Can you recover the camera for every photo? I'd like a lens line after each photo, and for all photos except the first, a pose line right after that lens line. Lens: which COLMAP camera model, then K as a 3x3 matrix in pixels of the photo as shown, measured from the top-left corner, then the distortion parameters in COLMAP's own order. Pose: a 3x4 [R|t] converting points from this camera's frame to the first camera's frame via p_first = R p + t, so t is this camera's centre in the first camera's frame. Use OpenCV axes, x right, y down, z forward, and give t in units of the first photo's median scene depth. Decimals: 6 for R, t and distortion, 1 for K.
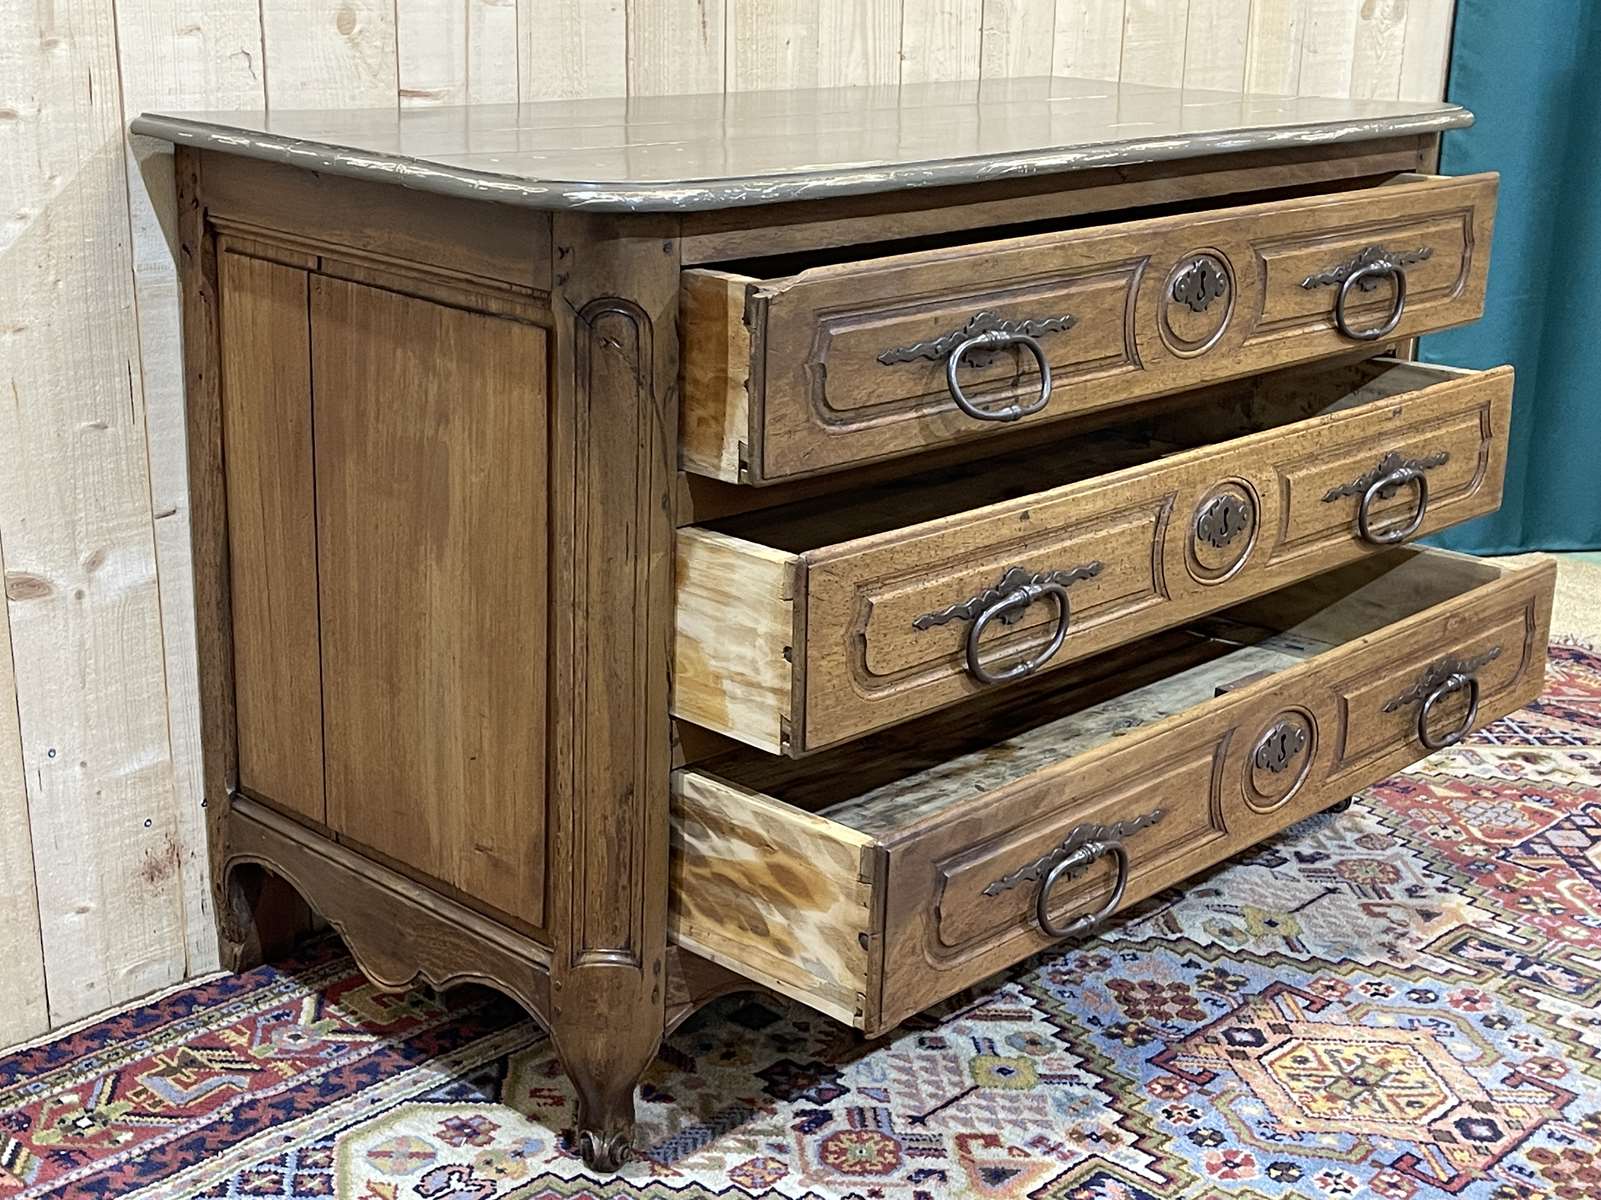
lens RADIAL K [[2234.1, 0, 805.7], [0, 2234.1, 614.0], [0, 0, 1]] dist [0.060619, 0.000000]
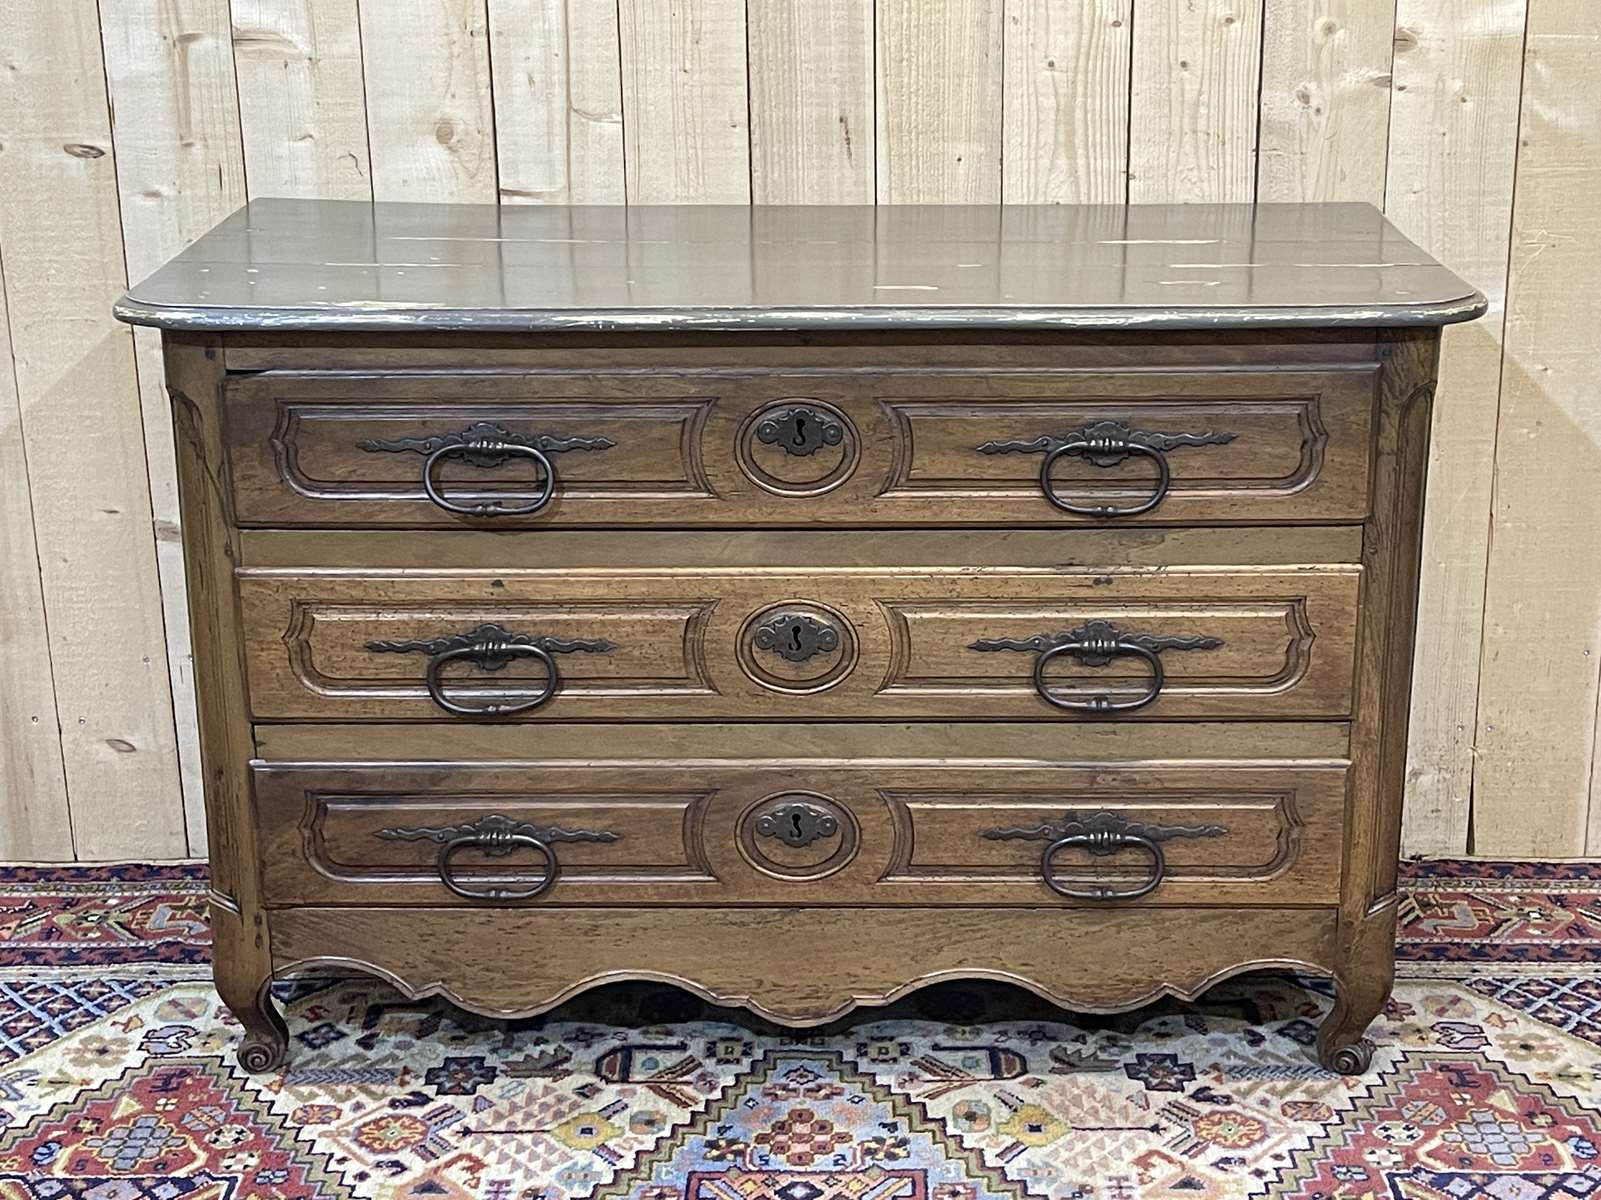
lens RADIAL K [[2524.5, 0, 838.3], [0, 2524.5, 619.0], [0, 0, 1]] dist [0.086122, 0.000000]
pose [[0.679403, 0.206355, -0.704151, 1.043820], [-0.198329, 0.975566, 0.094535, -0.190278], [0.706453, 0.075426, 0.703729, 0.207633]]
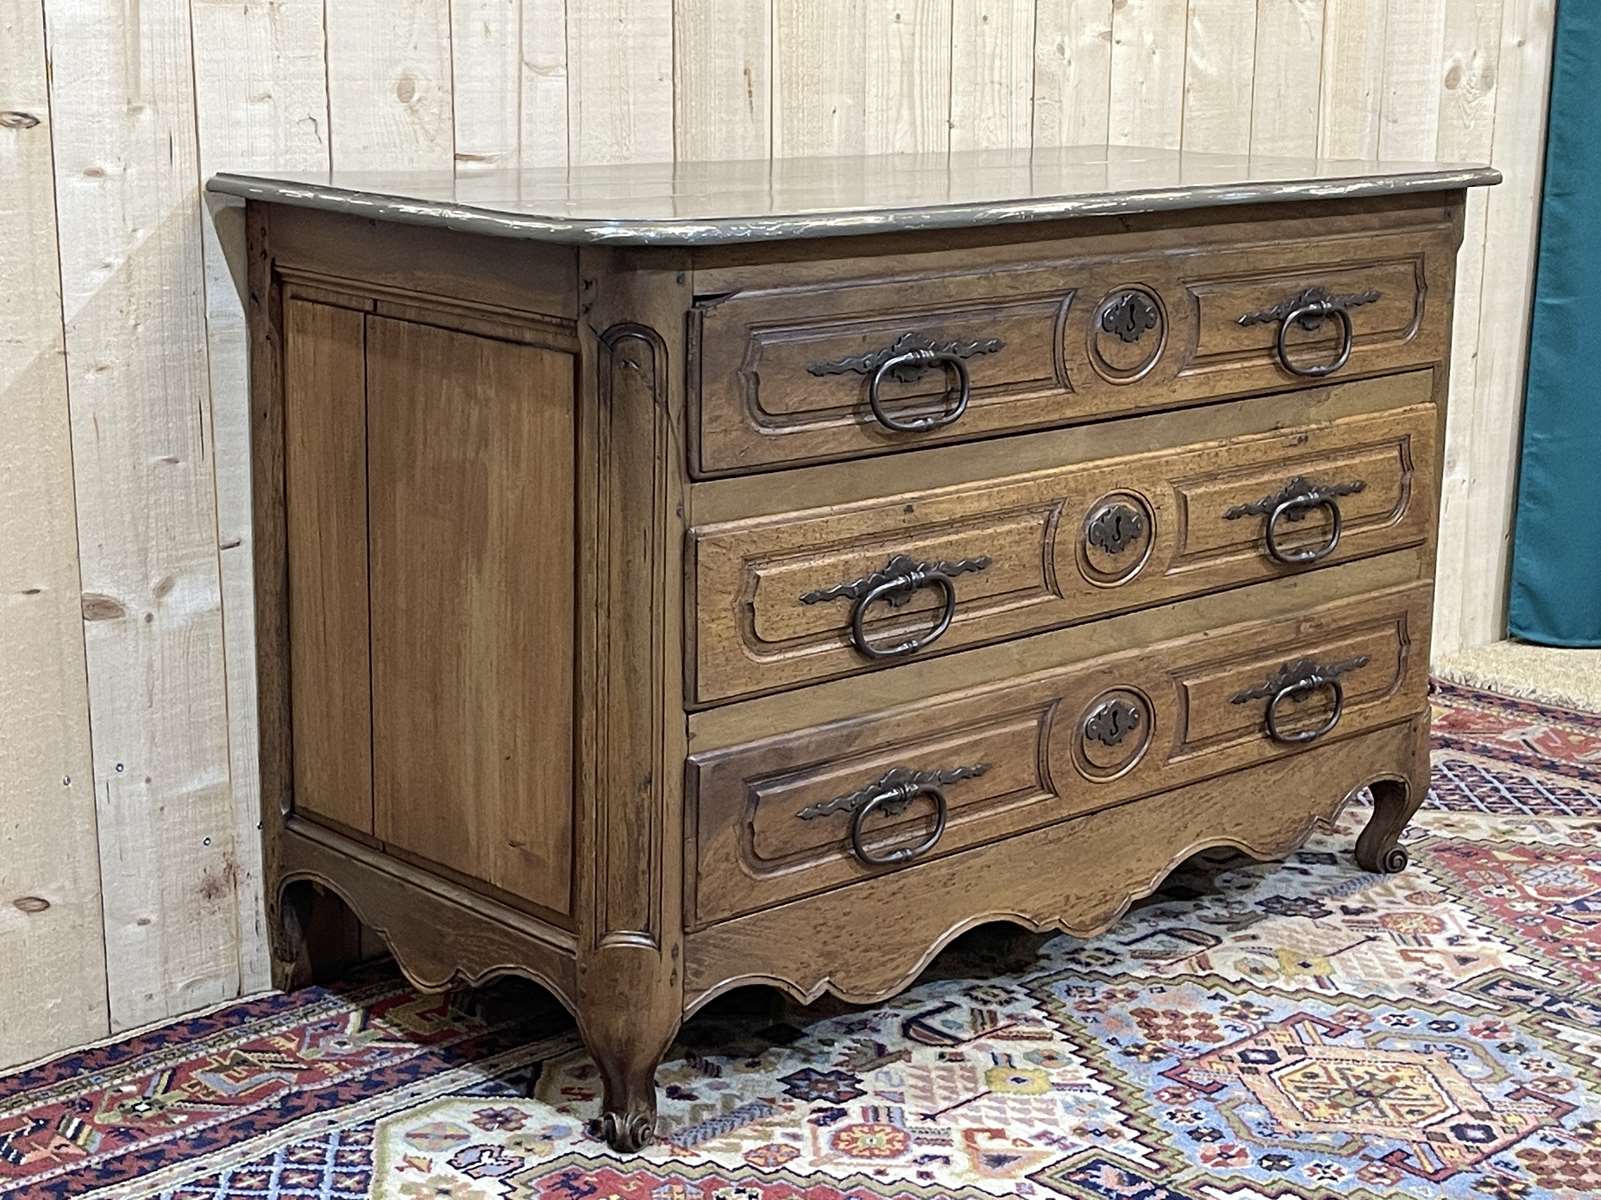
lens RADIAL K [[2629.1, 0, 831.0], [0, 2629.1, 611.1], [0, 0, 1]] dist [0.102656, 0.000000]
pose [[0.998667, 0.000383, -0.051606, 0.068407], [-0.004224, 0.997223, -0.074354, 0.083294], [0.051434, 0.074473, 0.995896, -0.246763]]
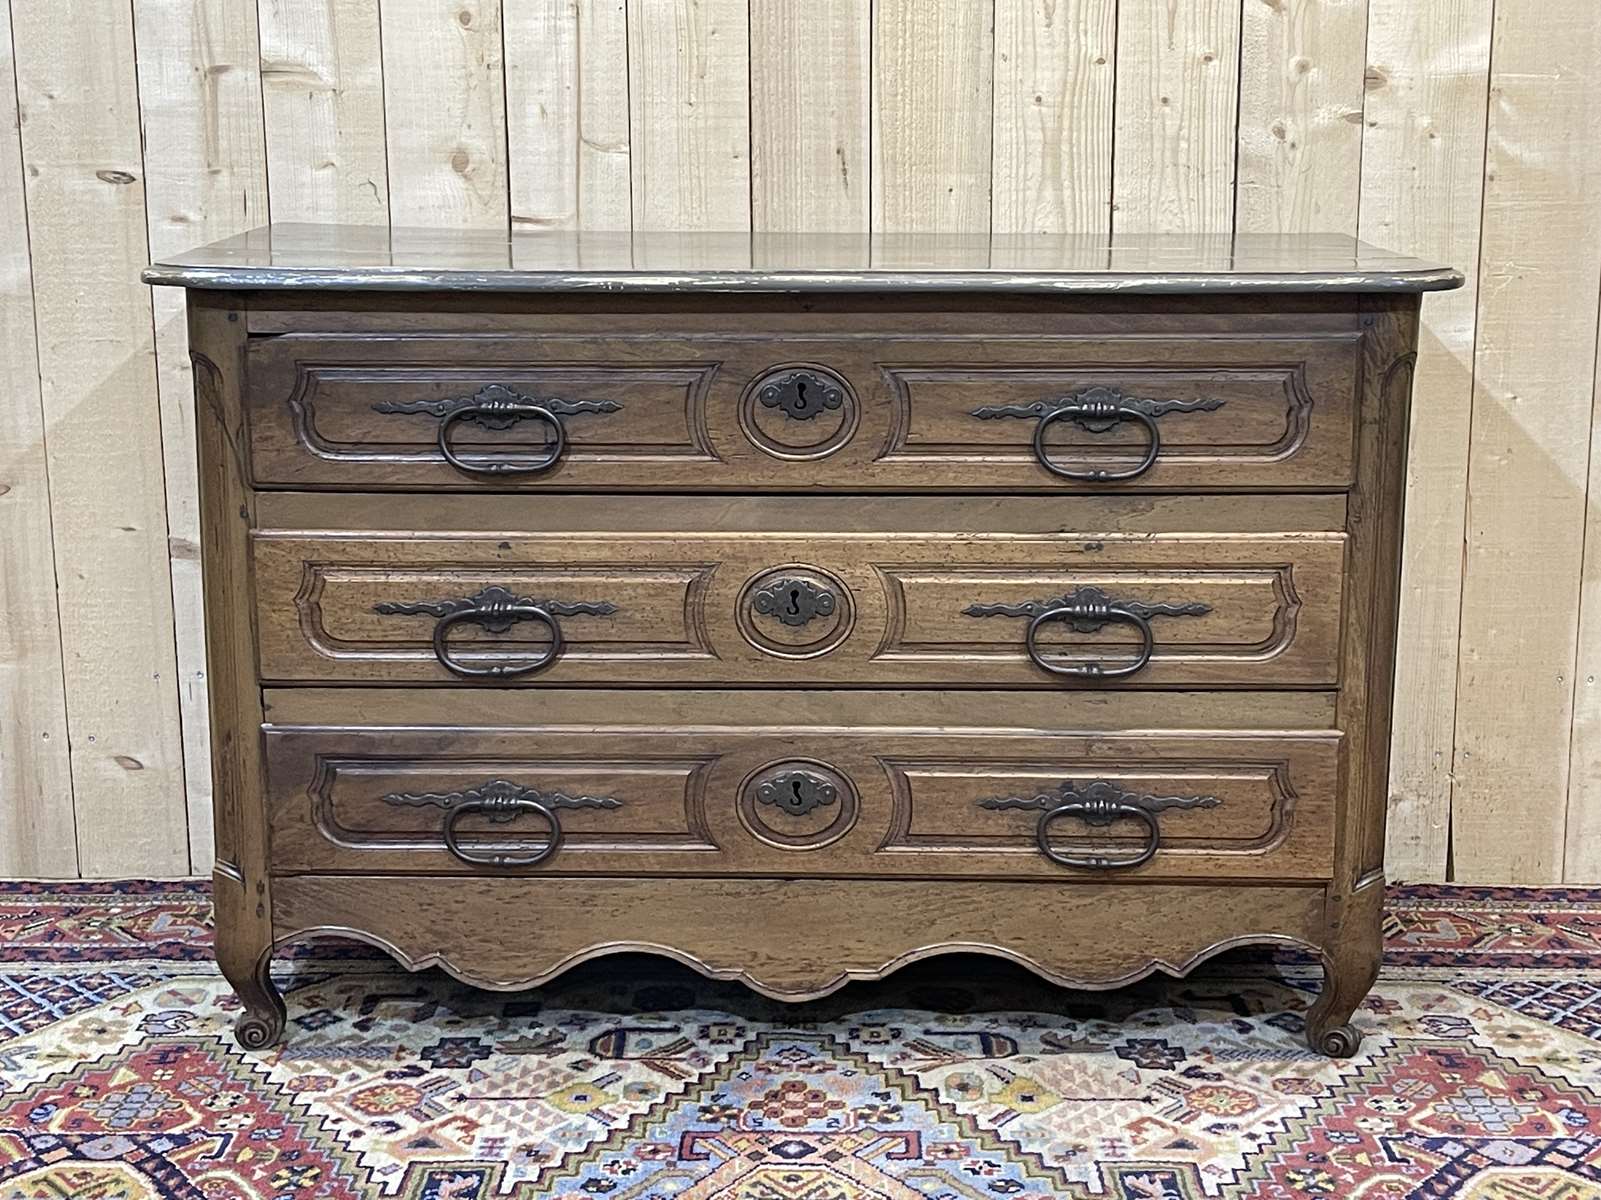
lens RADIAL K [[2418.1, 0, 810.5], [0, 2418.1, 608.8], [0, 0, 1]] dist [0.083637, 0.000000]
pose [[0.677685, 0.138522, -0.722188, 1.042940], [-0.206233, 0.978485, -0.005843, -0.048853], [0.705841, 0.152898, 0.691672, 0.231412]]
